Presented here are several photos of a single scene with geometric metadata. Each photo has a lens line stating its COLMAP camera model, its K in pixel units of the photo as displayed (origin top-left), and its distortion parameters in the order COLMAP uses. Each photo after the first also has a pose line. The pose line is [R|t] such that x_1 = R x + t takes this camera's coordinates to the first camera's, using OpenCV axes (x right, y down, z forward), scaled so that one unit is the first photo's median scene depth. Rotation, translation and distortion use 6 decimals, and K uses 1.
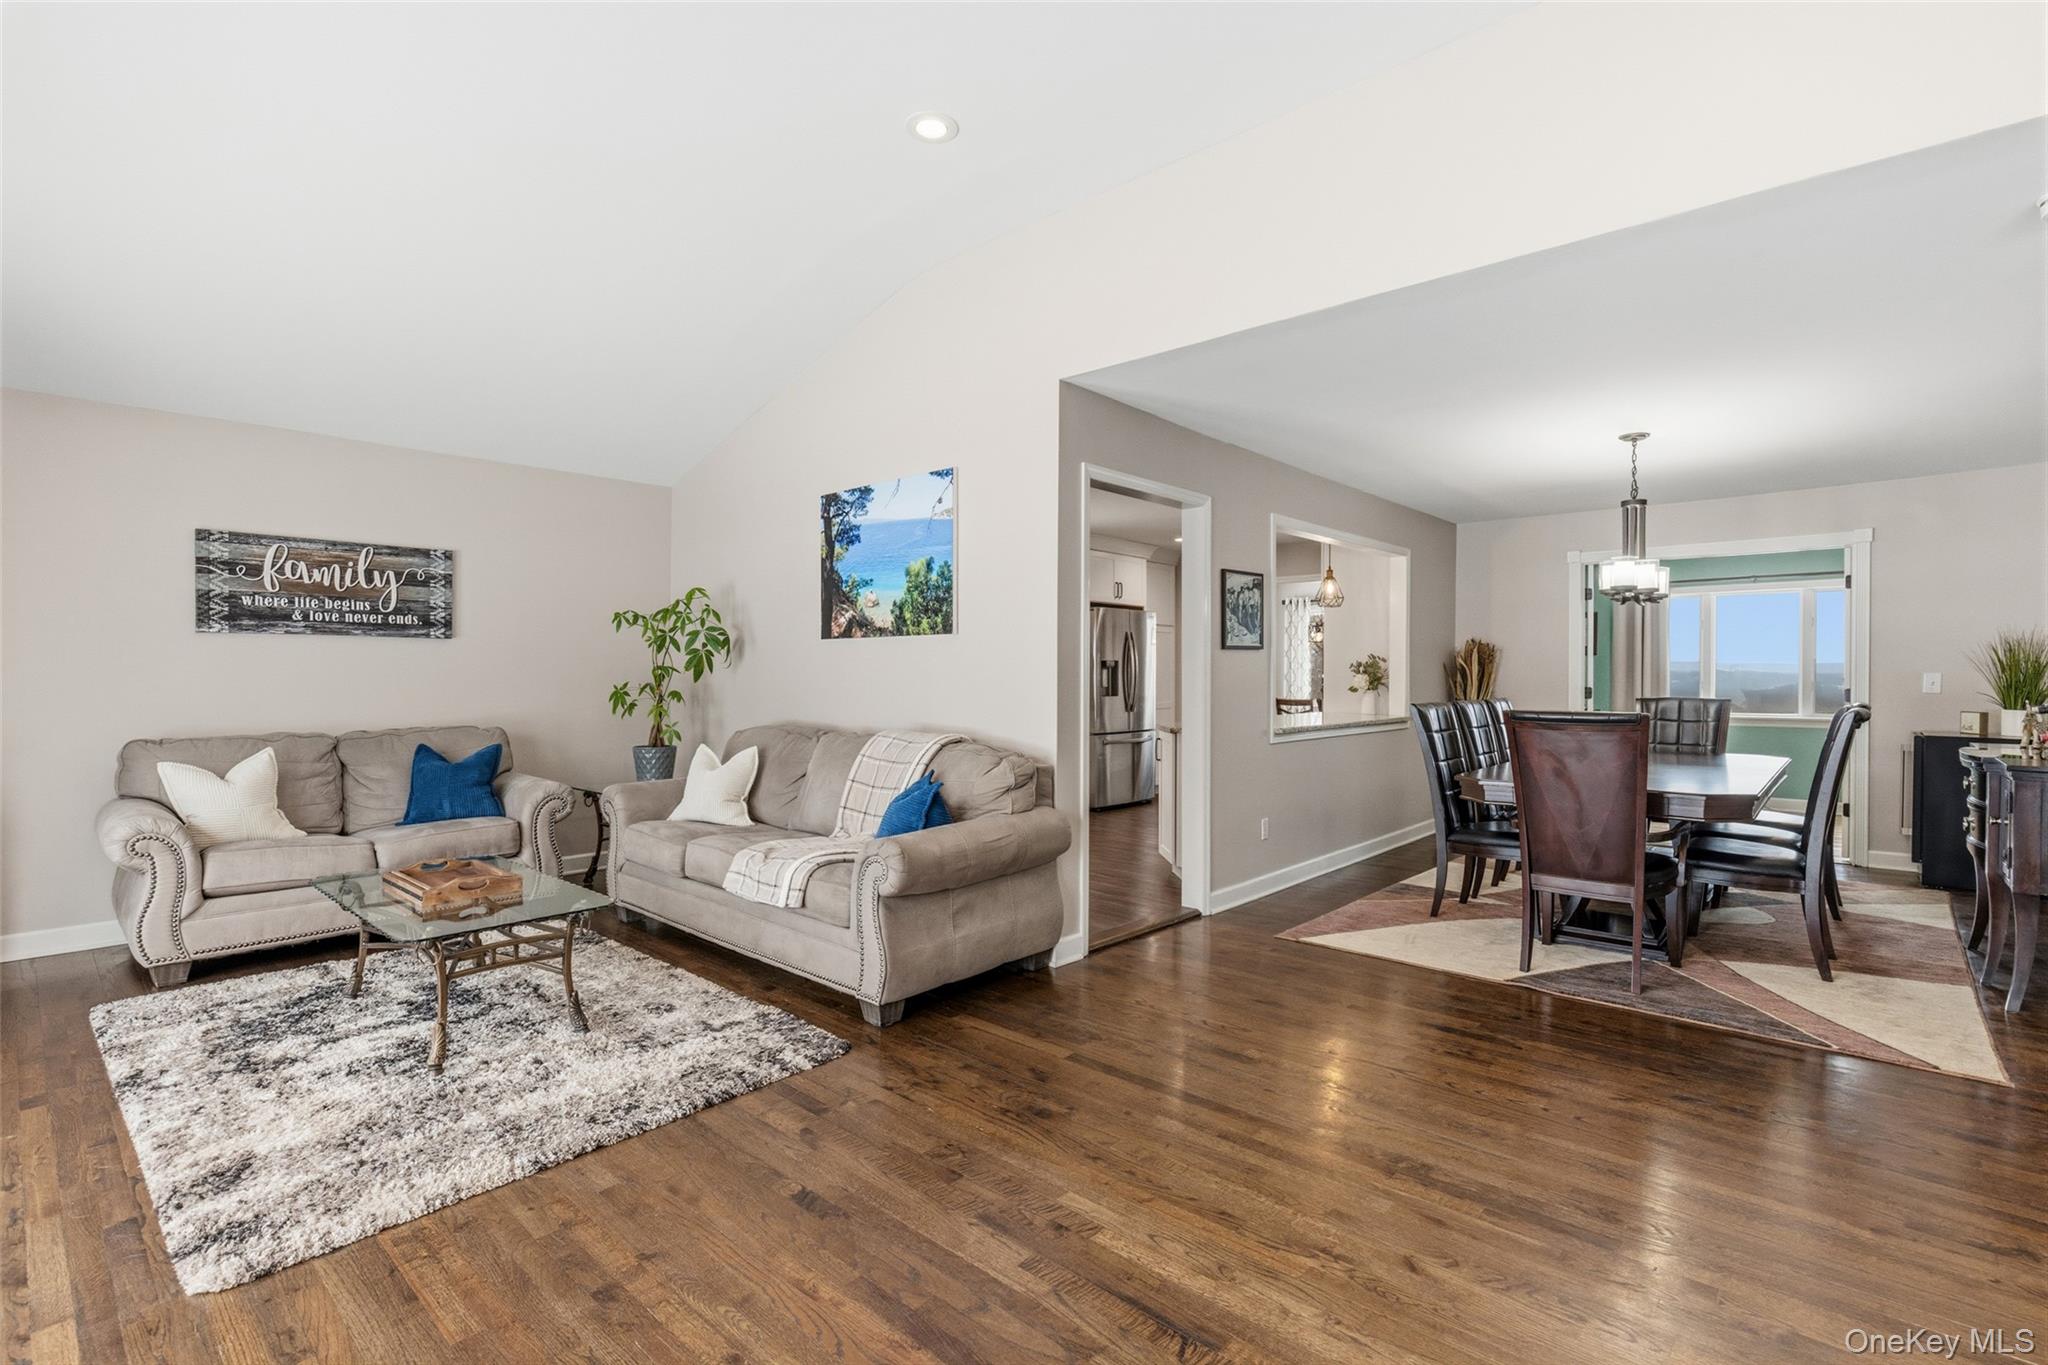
lens RADIAL K [[947.3, 0, 1024.0], [0, 947.3, 682.5], [0, 0, 1]] dist [0.000105, 0.000057]
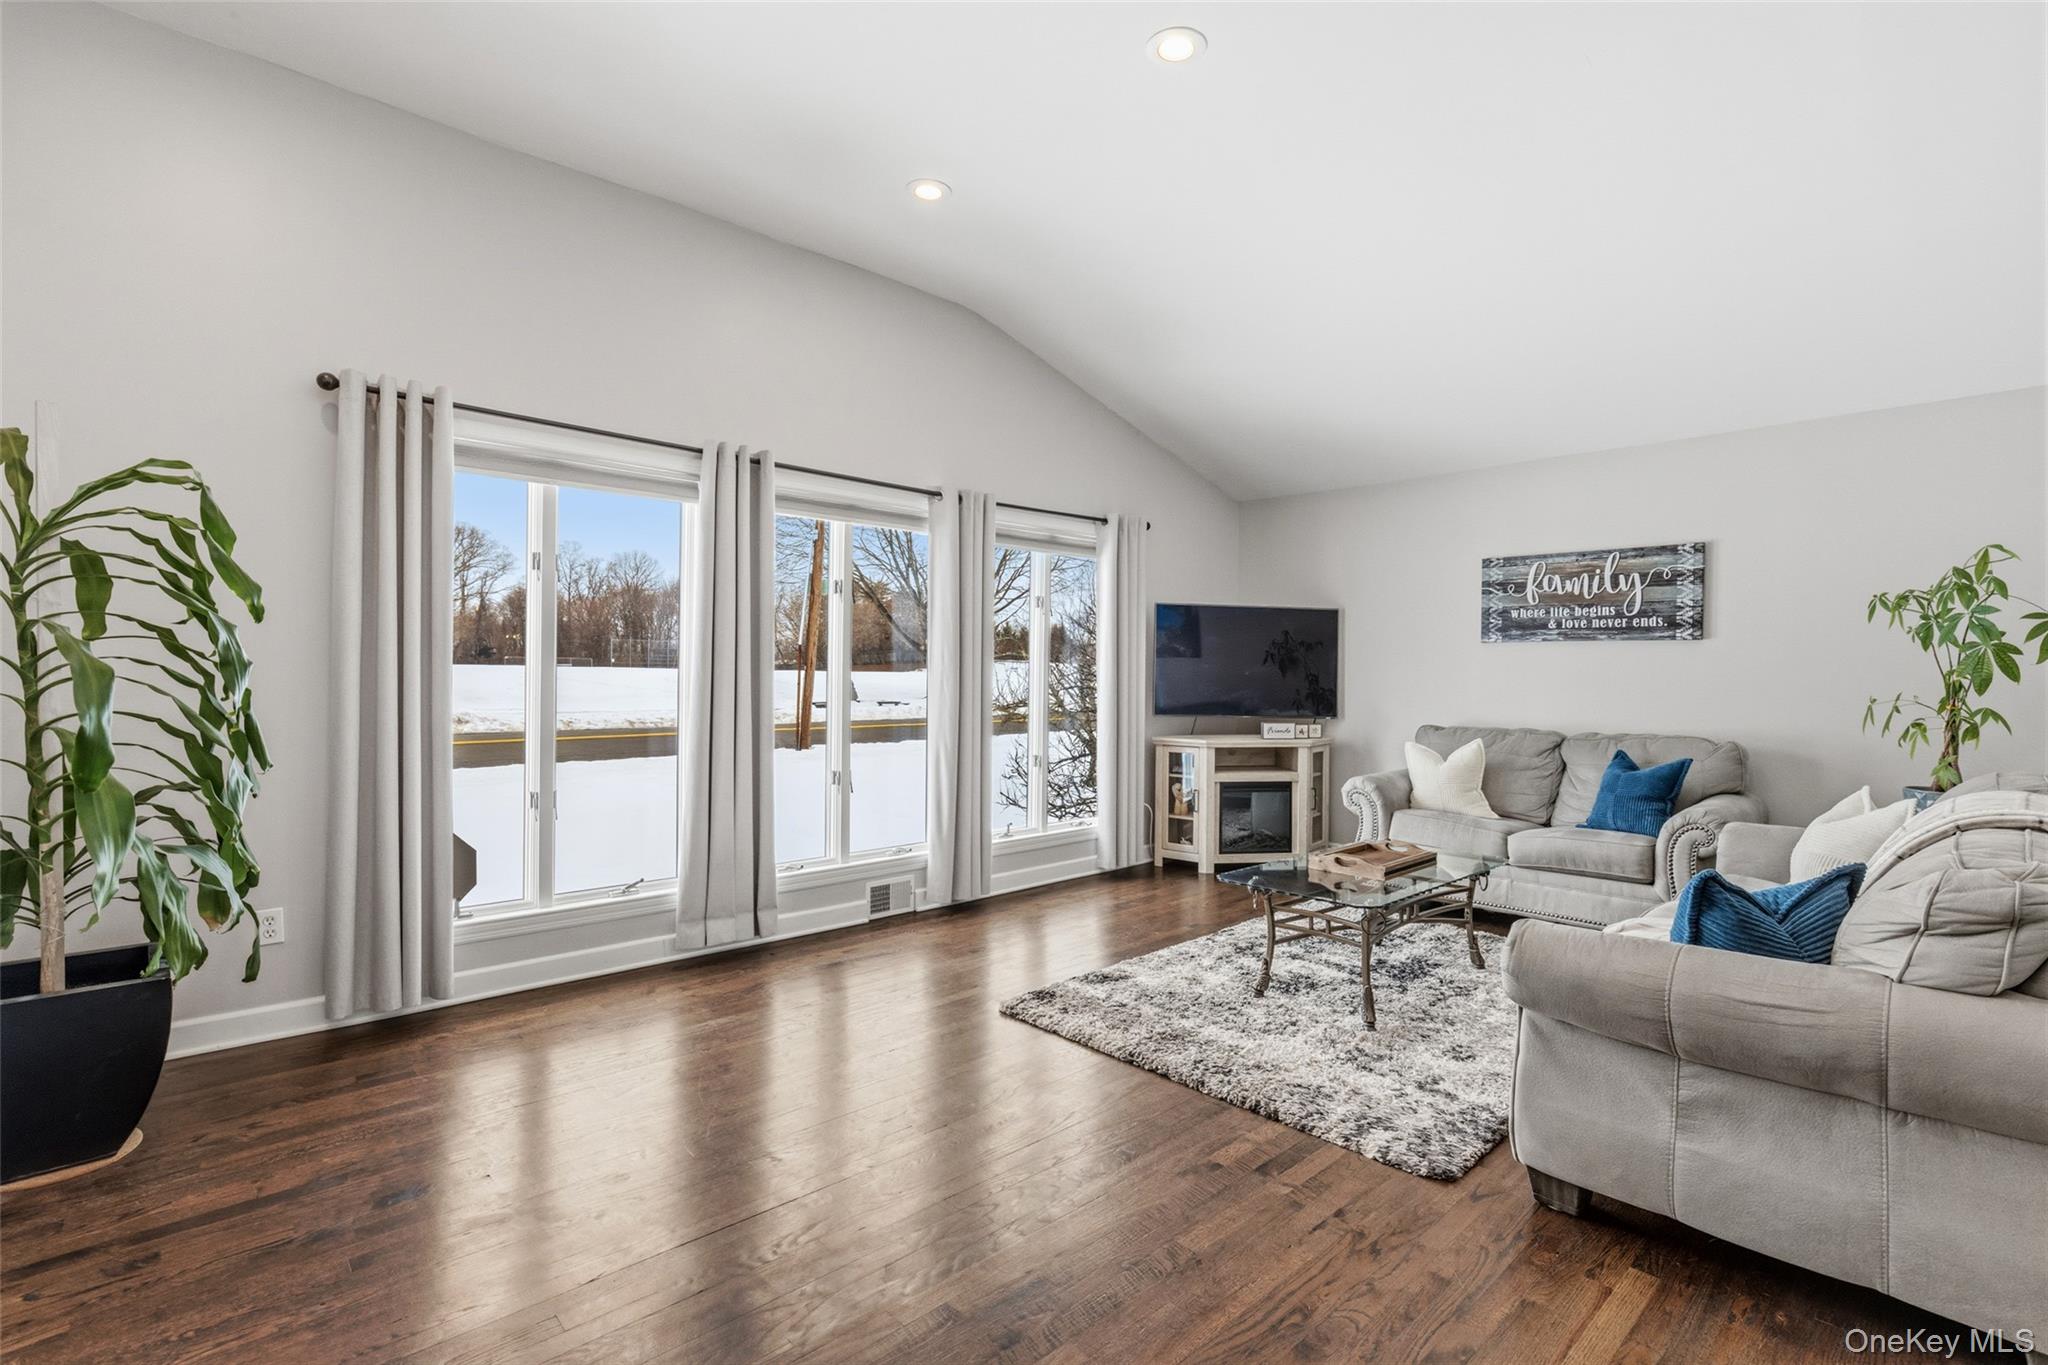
lens RADIAL K [[947.3, 0, 1024.0], [0, 947.3, 682.5], [0, 0, 1]] dist [0.000105, 0.000057]
pose [[-0.089338, 0.013552, -0.995909, 0.403212], [-0.019581, 0.999690, 0.015360, -0.007797], [0.995809, 0.020873, -0.089045, 0.501910]]
